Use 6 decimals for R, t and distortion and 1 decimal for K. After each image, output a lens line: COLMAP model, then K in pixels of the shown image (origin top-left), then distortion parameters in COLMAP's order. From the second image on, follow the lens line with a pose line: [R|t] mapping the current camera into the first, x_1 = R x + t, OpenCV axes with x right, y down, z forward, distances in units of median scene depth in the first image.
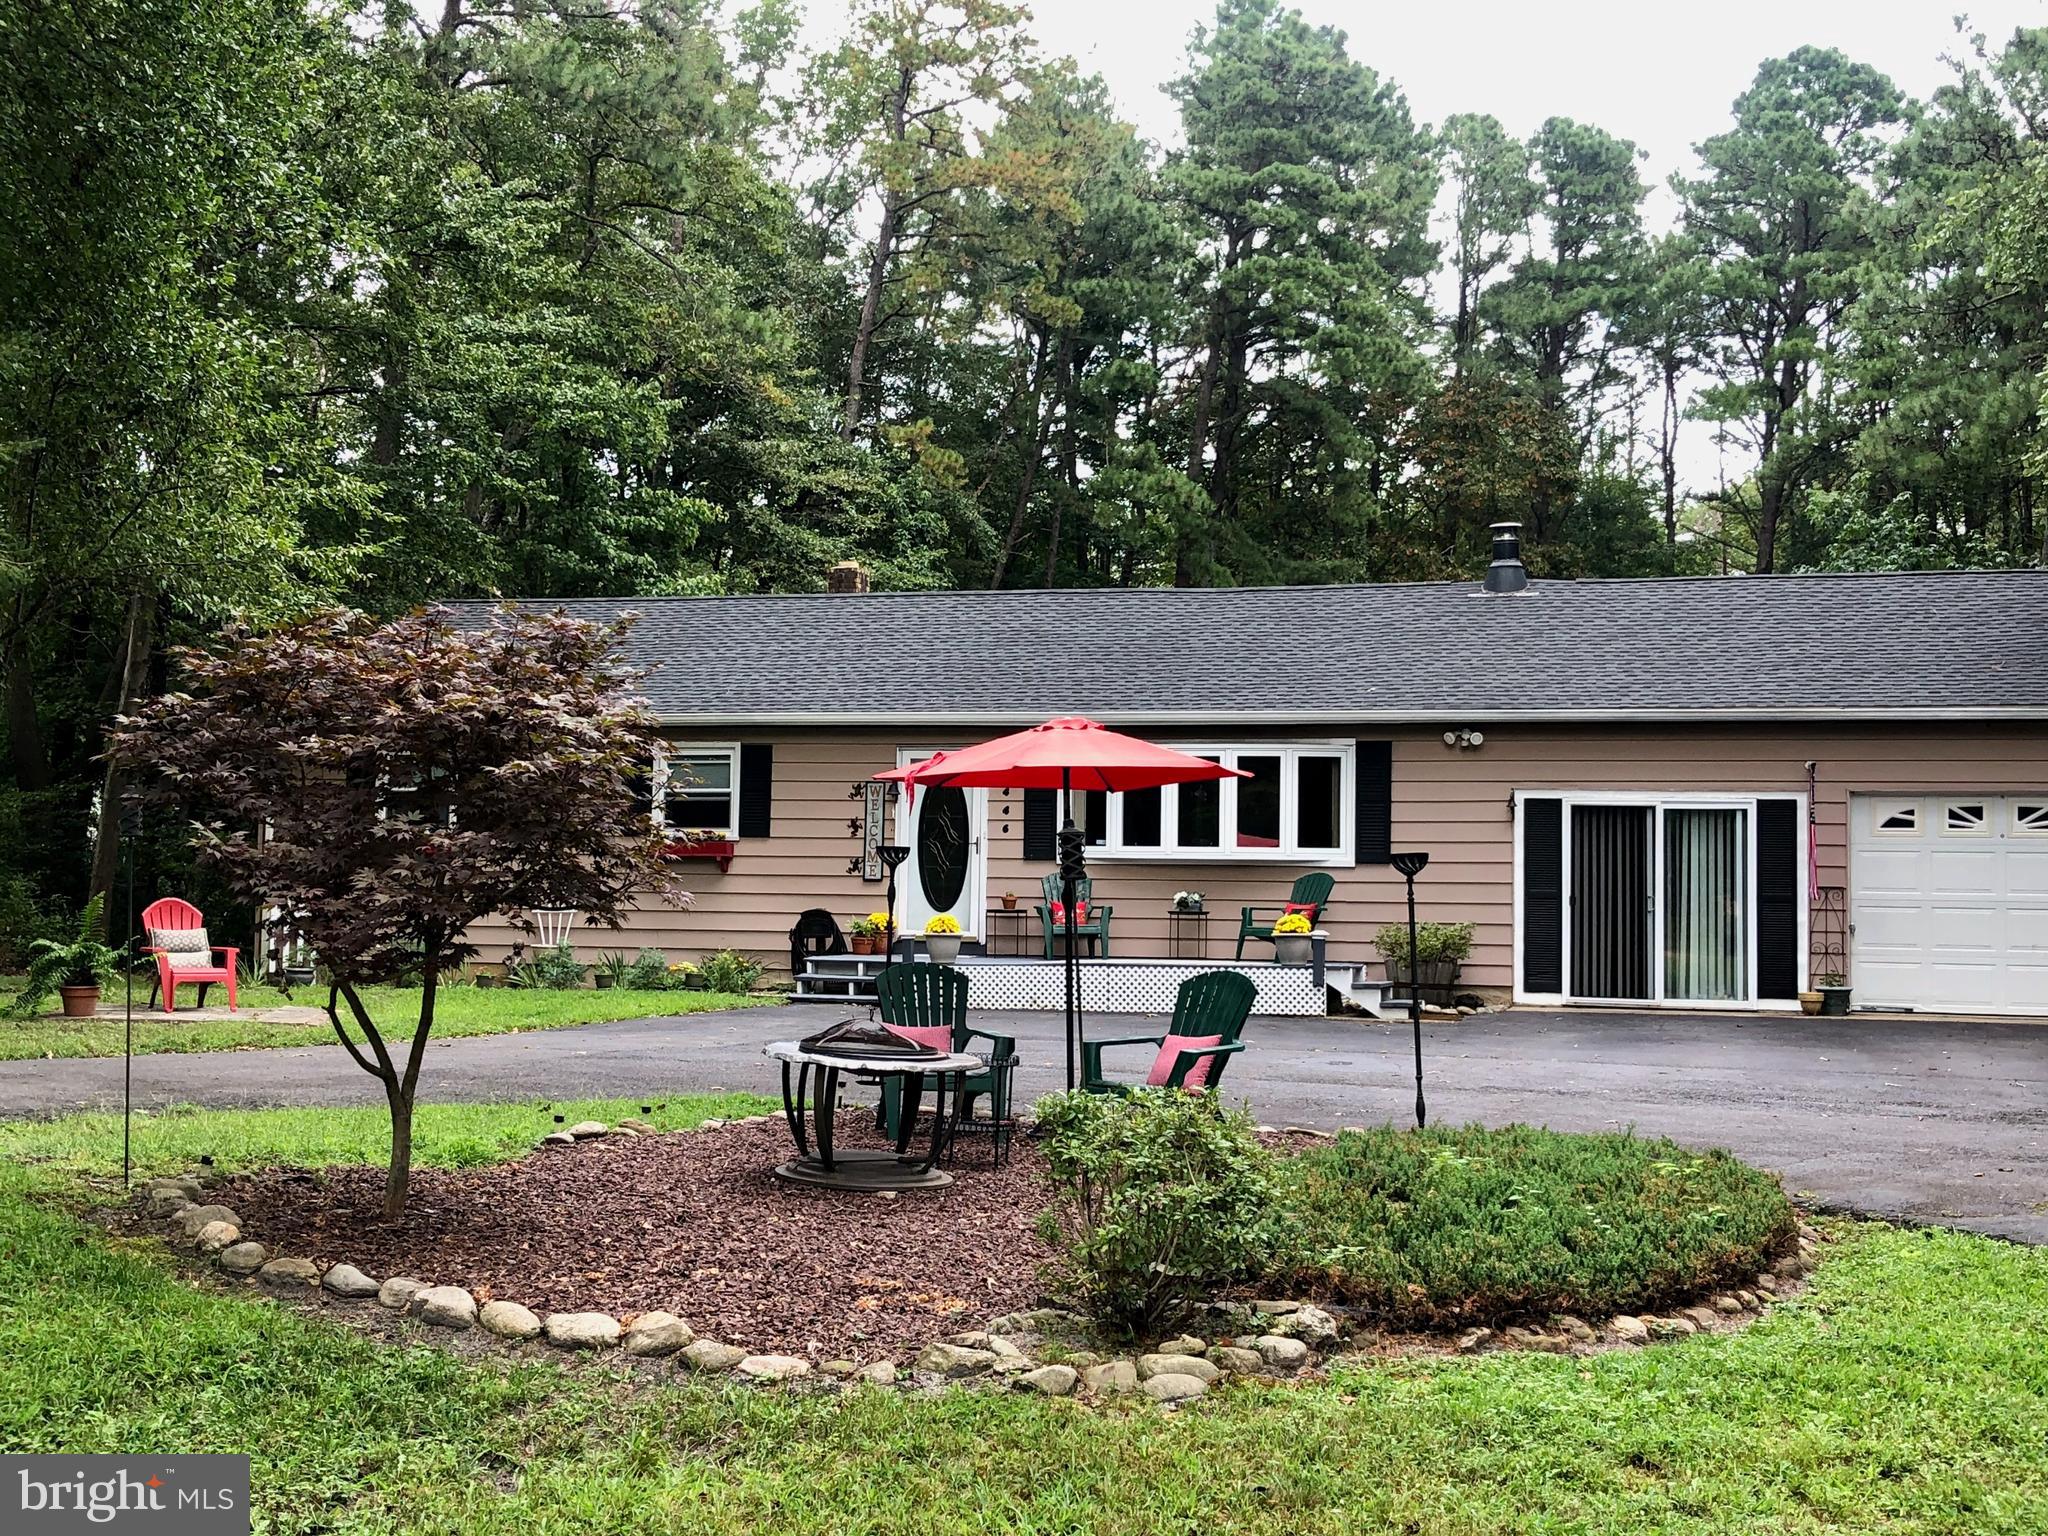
lens RADIAL K [[2448.4, 0, 1024.7], [0, 2448.4, 719.6], [0, 0, 1]] dist [0.098866, -0.352256]
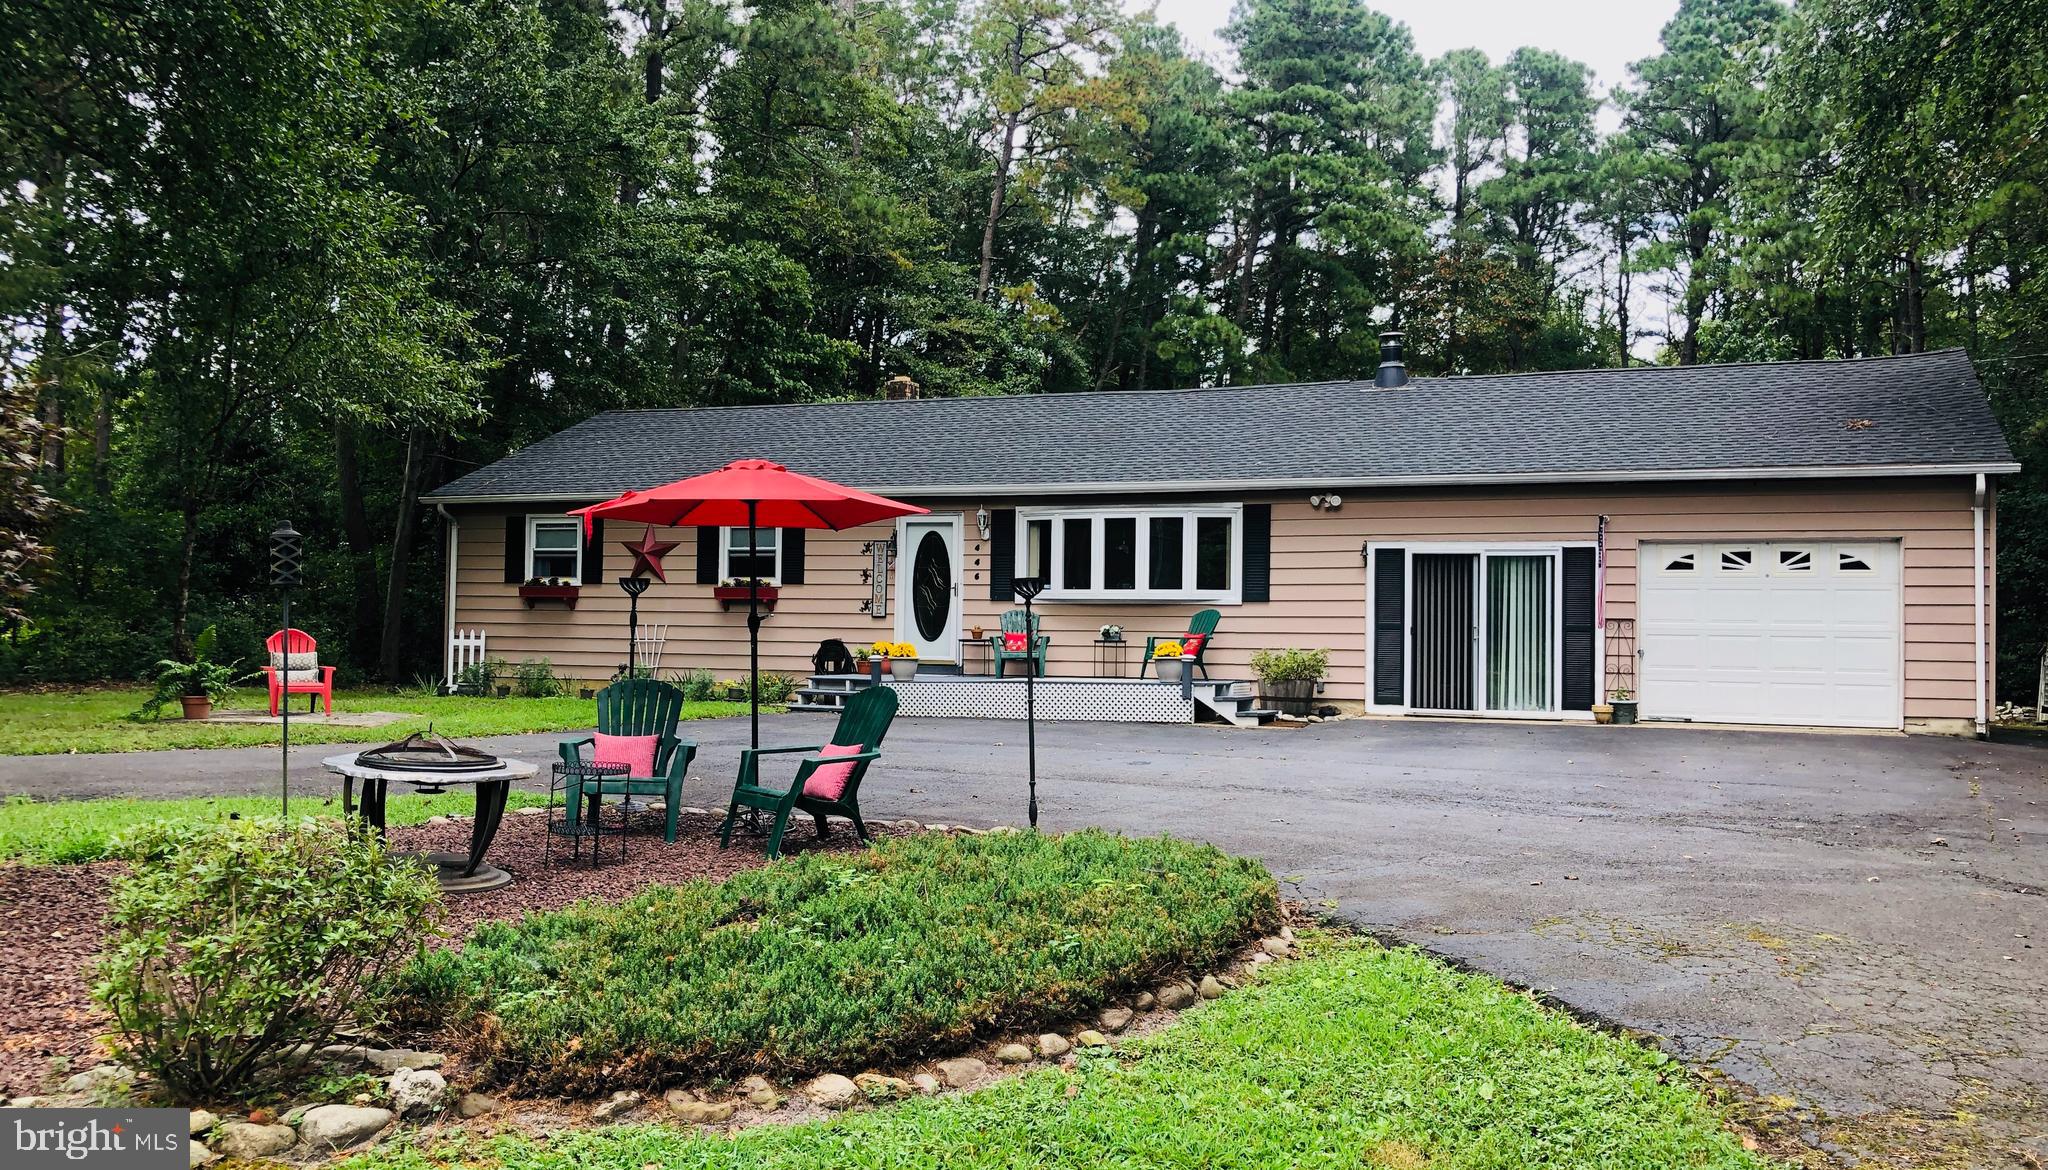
lens RADIAL K [[1699.3, 0, 1024.0], [0, 1699.3, 585.0], [0, 0, 1]] dist [-0.001217, -0.007270]
pose [[0.994255, -0.004347, -0.106952, 0.111226], [0.008825, 0.999102, 0.041429, 0.012532], [0.106676, -0.042135, 0.993401, 0.121489]]
